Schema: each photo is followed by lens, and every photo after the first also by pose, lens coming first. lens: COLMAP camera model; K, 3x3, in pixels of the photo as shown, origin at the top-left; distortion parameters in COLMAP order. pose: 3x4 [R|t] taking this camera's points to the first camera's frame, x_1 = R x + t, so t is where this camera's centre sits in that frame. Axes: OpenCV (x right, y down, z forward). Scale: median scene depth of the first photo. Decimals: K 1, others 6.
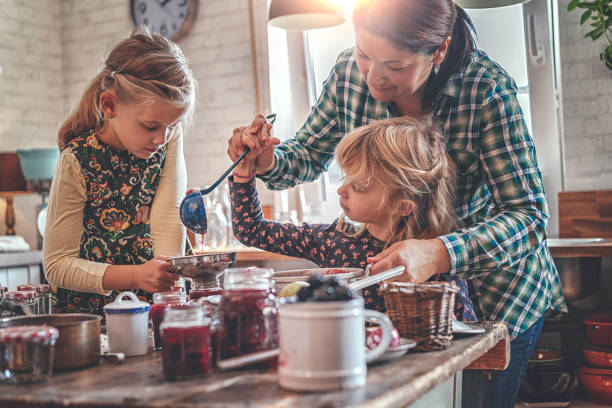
lens RADIAL K [[960.4, 0, 303.2], [0, 960.4, 205.1], [0, 0, 1]] dist [-0.016777, 0.000000]
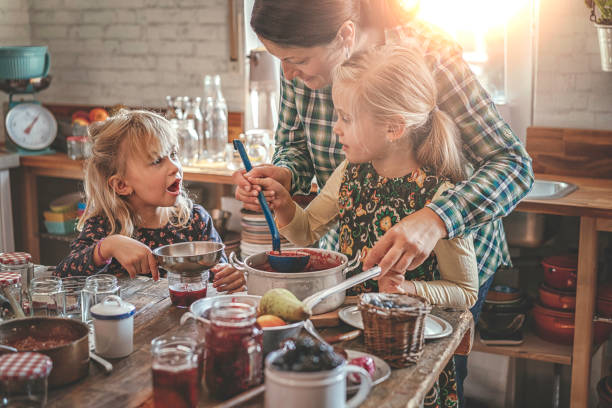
lens RADIAL K [[960.4, 0, 303.9], [0, 960.4, 203.1], [0, 0, 1]] dist [-0.016777, 0.000000]
pose [[0.998426, 0.027645, 0.048795, -0.017624], [-0.036591, 0.980472, 0.193226, -0.122308], [-0.042500, -0.194708, 0.979940, -0.002347]]
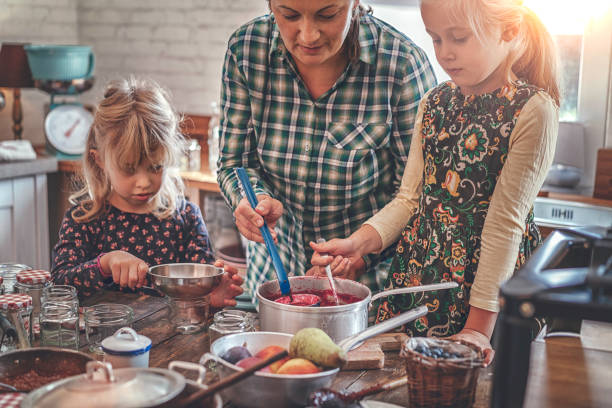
lens RADIAL K [[960.4, 0, 307.3], [0, 960.4, 202.6], [0, 0, 1]] dist [-0.016777, 0.000000]
pose [[0.997880, 0.064484, -0.008846, -0.005234], [-0.061620, 0.979710, 0.190712, -0.122898], [0.020964, -0.189762, 0.981606, 0.066416]]
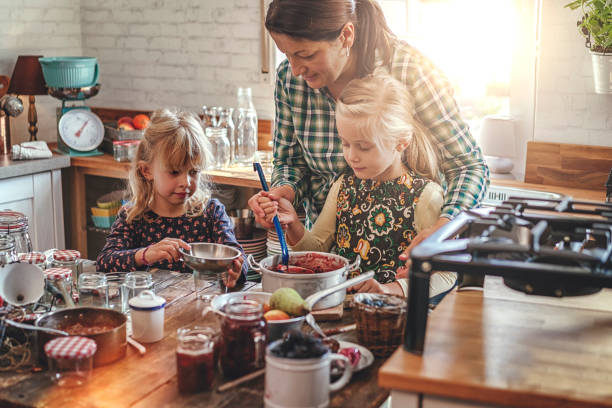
lens RADIAL K [[960.4, 0, 304.3], [0, 960.4, 201.4], [0, 0, 1]] dist [-0.016777, 0.000000]
pose [[0.998907, 0.046643, 0.003110, 0.005936], [-0.046271, 0.977080, 0.207783, -0.165160], [0.006653, -0.207699, 0.978170, -0.108675]]
